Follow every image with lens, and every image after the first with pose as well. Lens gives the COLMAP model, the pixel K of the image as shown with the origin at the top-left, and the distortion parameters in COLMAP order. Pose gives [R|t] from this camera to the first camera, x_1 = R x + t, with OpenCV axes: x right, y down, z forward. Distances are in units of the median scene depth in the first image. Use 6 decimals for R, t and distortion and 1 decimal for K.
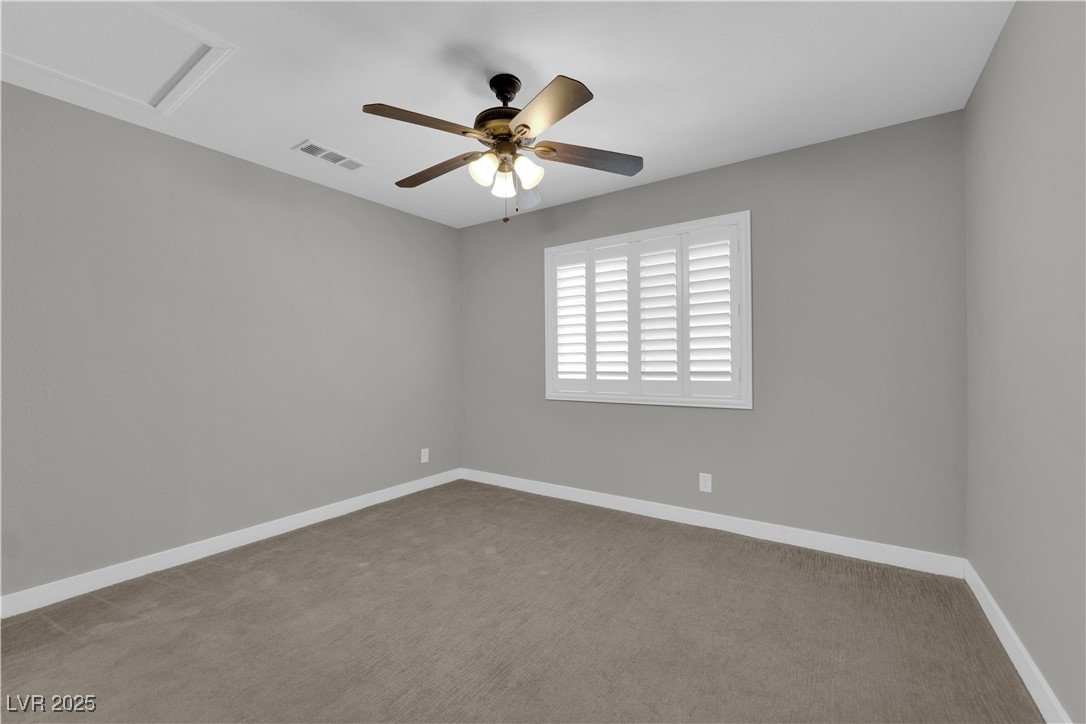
lens RADIAL K [[437.6, 0, 542.4], [0, 437.6, 361.3], [0, 0, 1]] dist [-0.001080, -0.000108]
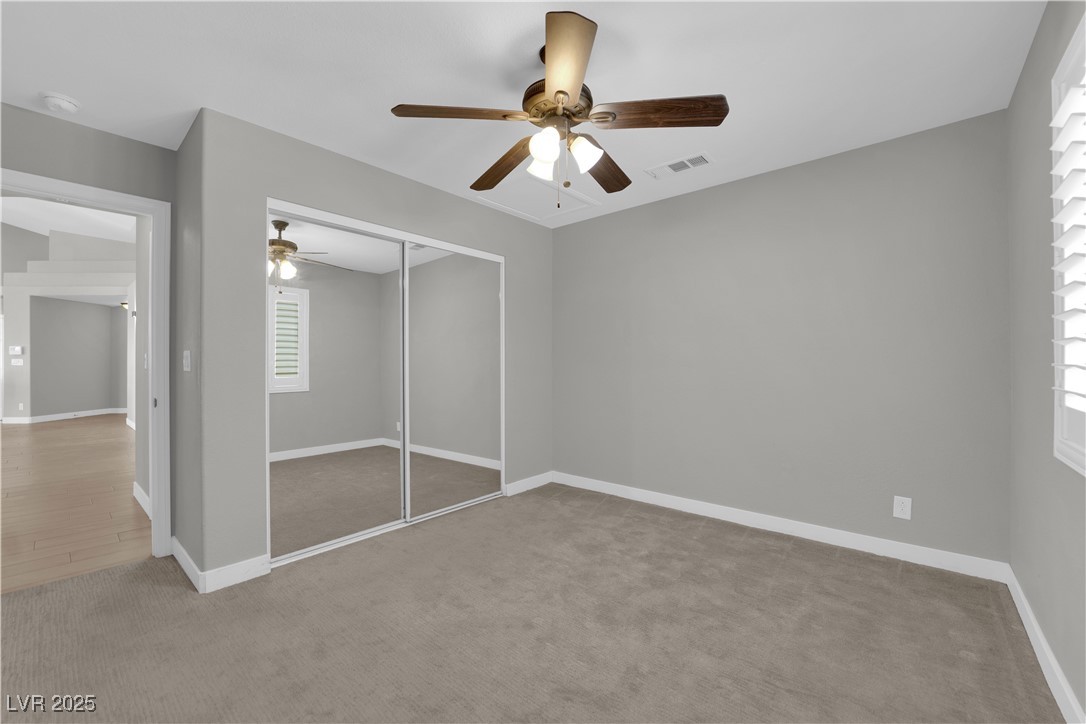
lens RADIAL K [[437.6, 0, 543.6], [0, 437.6, 360.6], [0, 0, 1]] dist [-0.001080, -0.000108]
pose [[-0.093563, 0.002298, -0.995611, 0.678192], [0.003624, 0.999991, 0.001968, -0.004385], [0.995607, -0.003424, -0.093571, 0.872538]]
